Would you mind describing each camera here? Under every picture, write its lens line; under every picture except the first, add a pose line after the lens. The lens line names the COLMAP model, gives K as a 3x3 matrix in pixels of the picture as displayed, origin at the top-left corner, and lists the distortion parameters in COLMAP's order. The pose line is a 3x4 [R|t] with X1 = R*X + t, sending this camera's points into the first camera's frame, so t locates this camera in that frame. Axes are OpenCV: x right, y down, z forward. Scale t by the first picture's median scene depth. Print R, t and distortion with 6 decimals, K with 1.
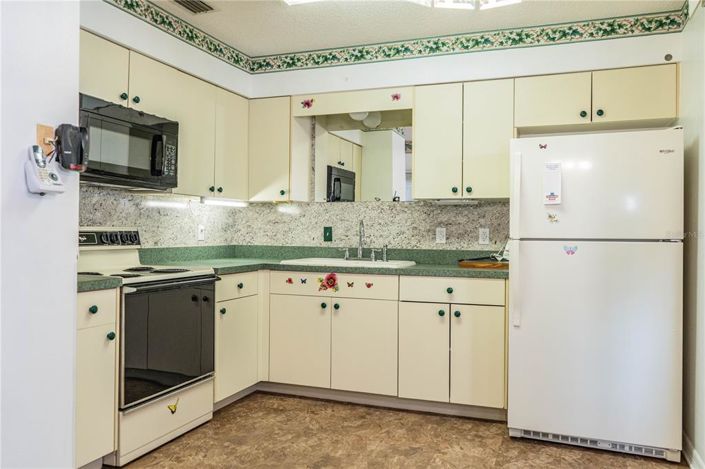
lens RADIAL K [[569.9, 0, 352.7], [0, 569.9, 228.4], [0, 0, 1]] dist [-0.003768, -0.003405]
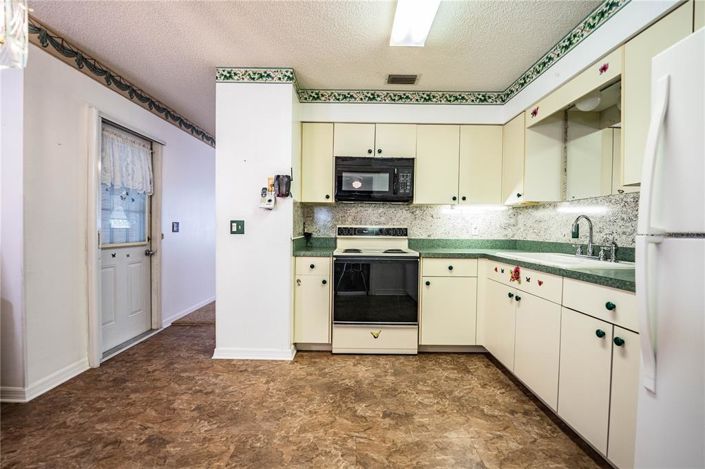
lens RADIAL K [[299.6, 0, 352.5], [0, 299.6, 234.5], [0, 0, 1]] dist [-0.019492, 0.000738]
pose [[0.346509, 0.012337, -0.937965, 0.403690], [-0.003756, 0.999924, 0.011765, 0.014601], [0.938039, -0.000554, 0.346529, 0.556368]]
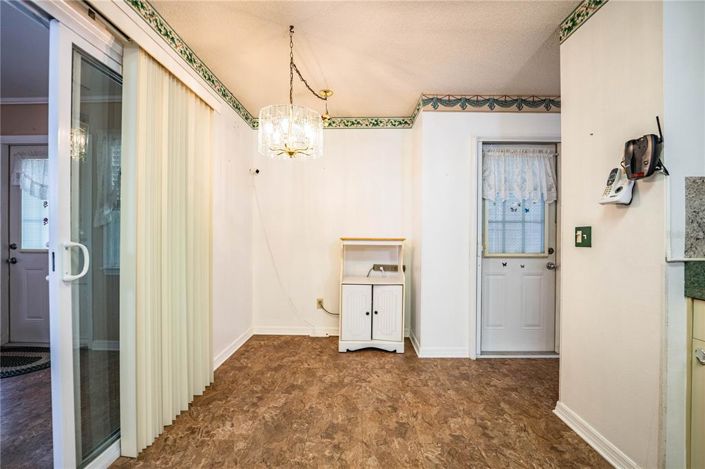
lens RADIAL K [[299.6, 0, 352.5], [0, 299.6, 234.5], [0, 0, 1]] dist [-0.019492, 0.000738]
pose [[-0.942811, -0.015937, -0.332948, 0.143852], [-0.012208, 0.999837, -0.013290, 0.013703], [0.333105, -0.008466, -0.942852, 0.870856]]
